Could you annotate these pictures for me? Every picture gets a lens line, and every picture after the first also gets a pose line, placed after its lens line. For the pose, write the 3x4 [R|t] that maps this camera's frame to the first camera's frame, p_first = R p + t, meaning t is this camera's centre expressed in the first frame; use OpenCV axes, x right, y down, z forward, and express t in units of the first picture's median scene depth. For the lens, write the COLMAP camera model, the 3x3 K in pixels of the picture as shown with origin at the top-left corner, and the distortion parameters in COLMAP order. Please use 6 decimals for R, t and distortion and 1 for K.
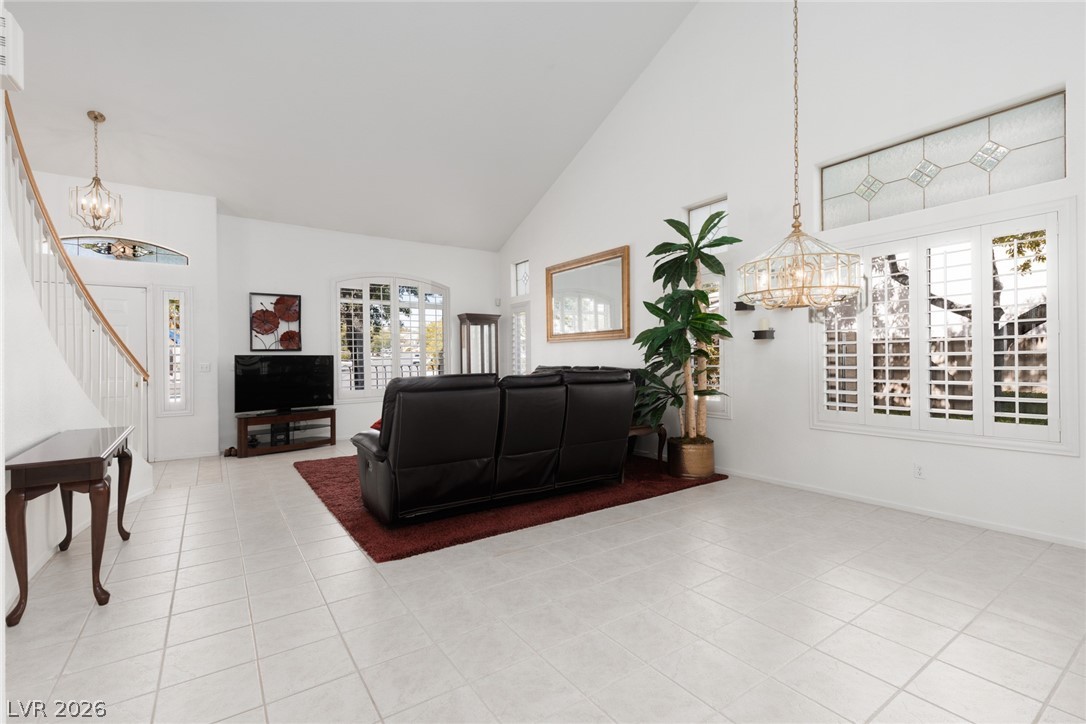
lens RADIAL K [[485.6, 0, 548.4], [0, 485.6, 357.8], [0, 0, 1]] dist [0.009327, -0.000010]
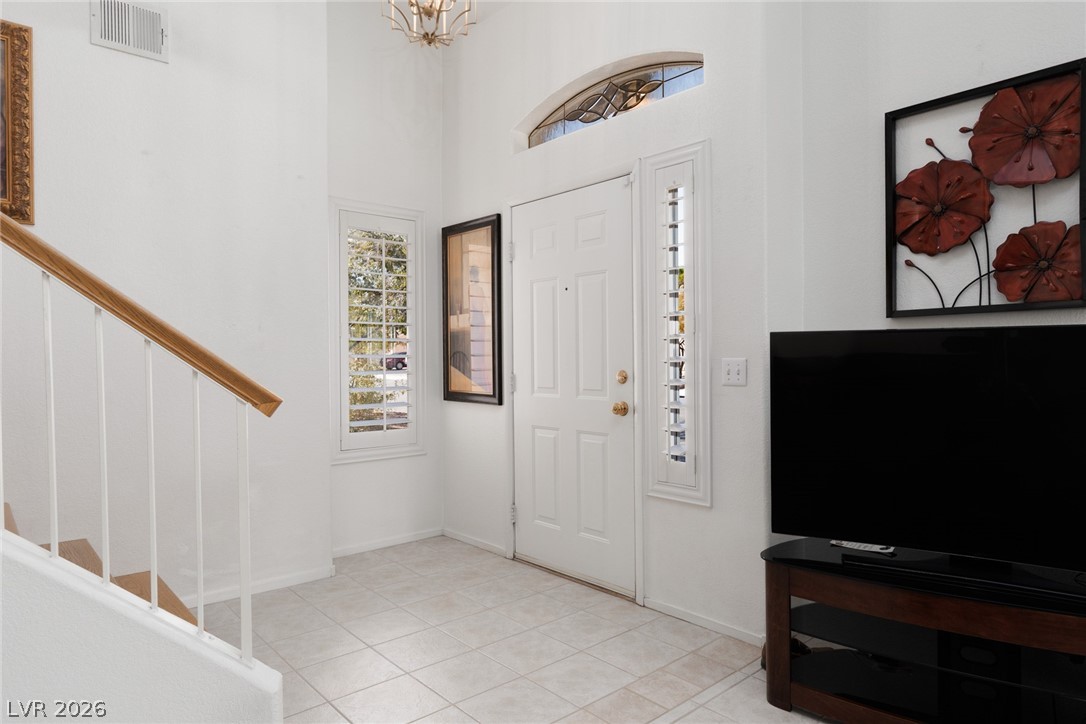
lens RADIAL K [[657.8, 0, 546.2], [0, 657.8, 358.6], [0, 0, 1]] dist [0.000233, -0.001050]
pose [[0.124112, 0.009354, -0.992224, -0.251147], [0.007894, 0.999915, 0.010414, 0.004498], [0.992237, -0.009125, 0.124028, 0.749069]]
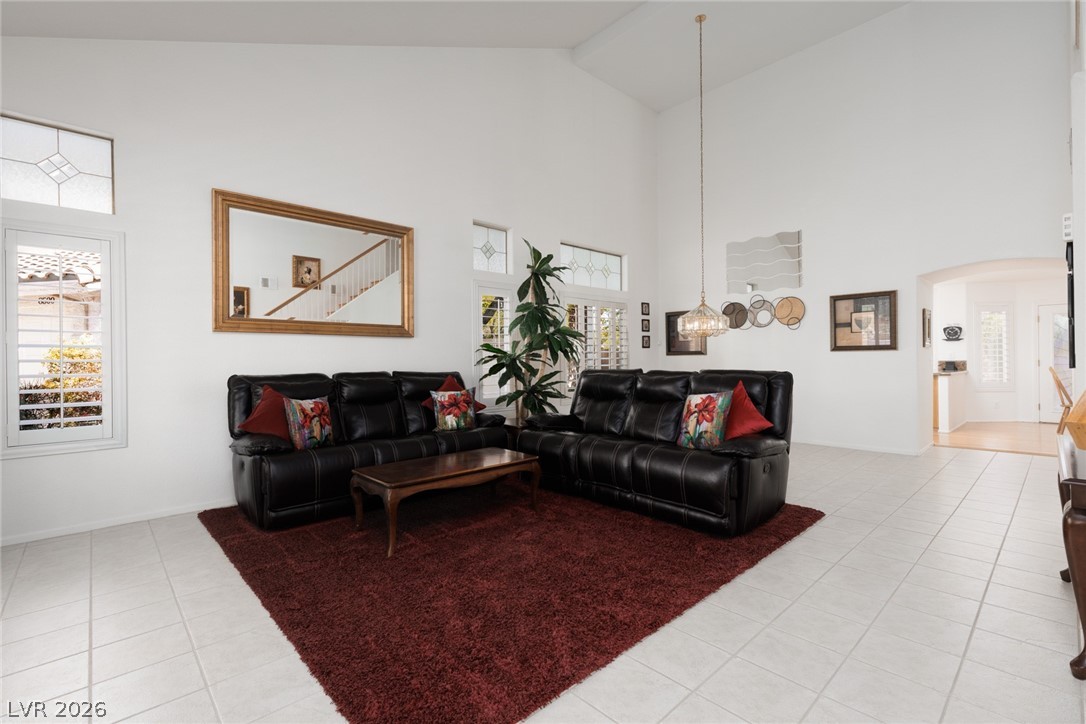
lens RADIAL K [[485.6, 0, 548.4], [0, 485.6, 357.8], [0, 0, 1]] dist [0.009327, -0.000010]
pose [[-0.145175, 0.016496, 0.989268, -0.651615], [0.008235, 0.999847, -0.015464, 0.009213], [-0.989372, 0.005902, -0.145289, 0.817191]]
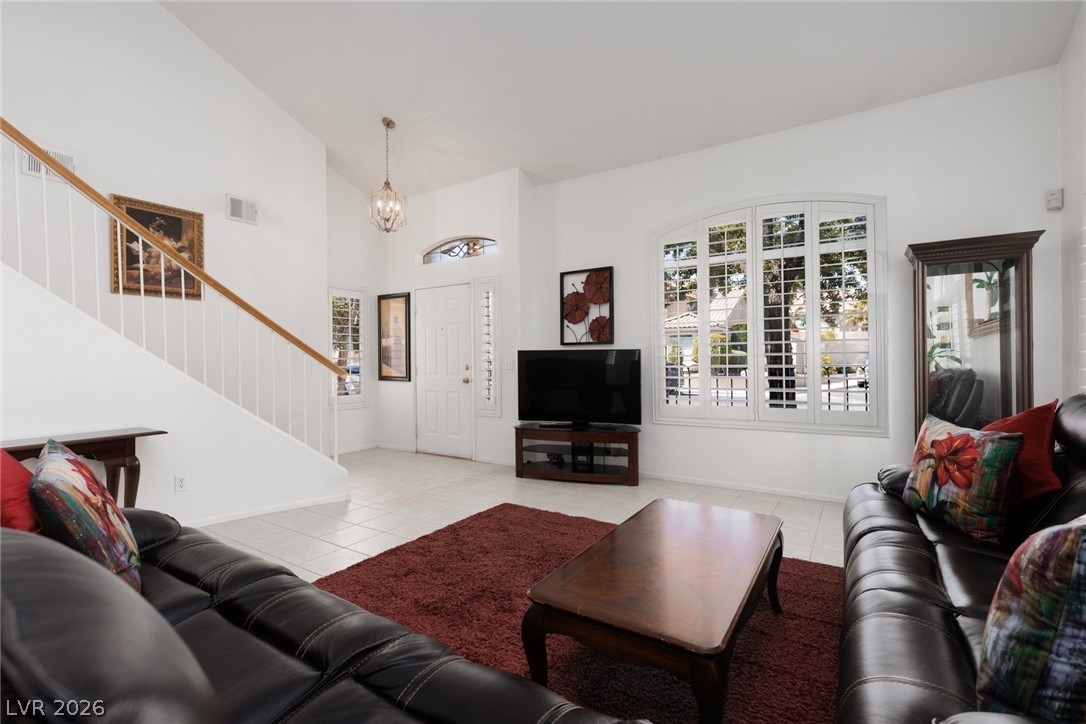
lens RADIAL K [[485.6, 0, 548.4], [0, 485.6, 357.8], [0, 0, 1]] dist [0.009327, -0.000010]
pose [[0.386168, 0.005274, -0.922414, 0.122991], [0.005082, 0.999956, 0.007845, 0.000721], [0.922415, -0.007717, 0.386124, 0.666625]]
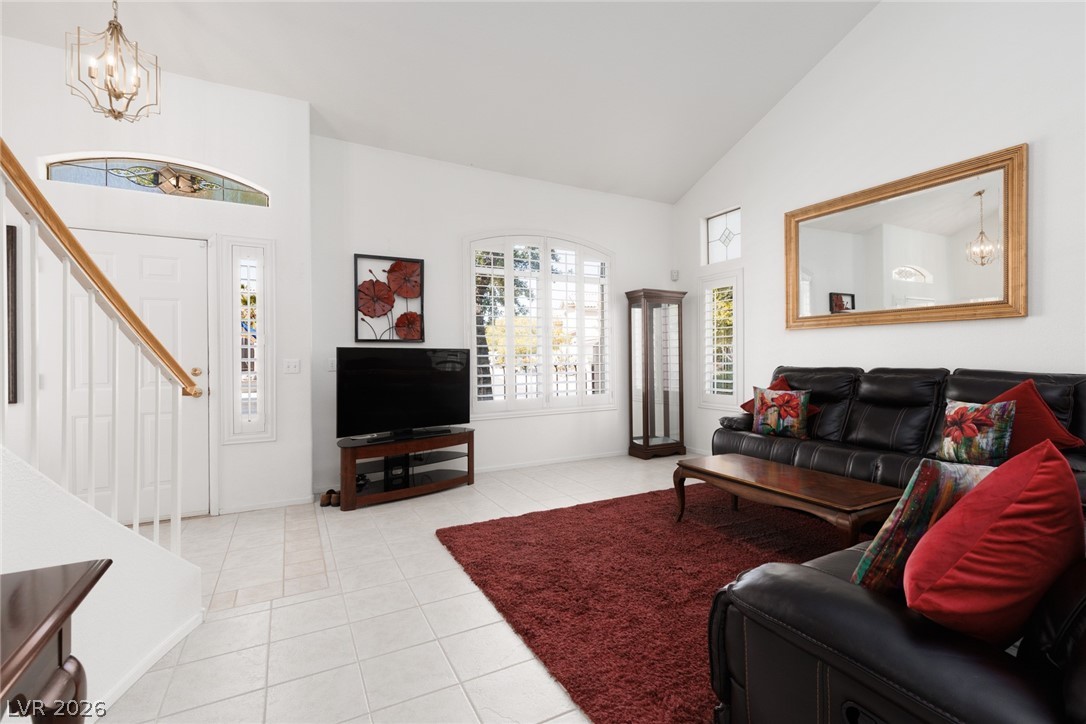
lens RADIAL K [[485.6, 0, 548.4], [0, 485.6, 357.8], [0, 0, 1]] dist [0.009327, -0.000010]
pose [[0.993197, 0.004291, -0.116369, -0.271097], [-0.003933, 0.999987, 0.003312, 0.004635], [0.116382, -0.002832, 0.993200, 0.369239]]
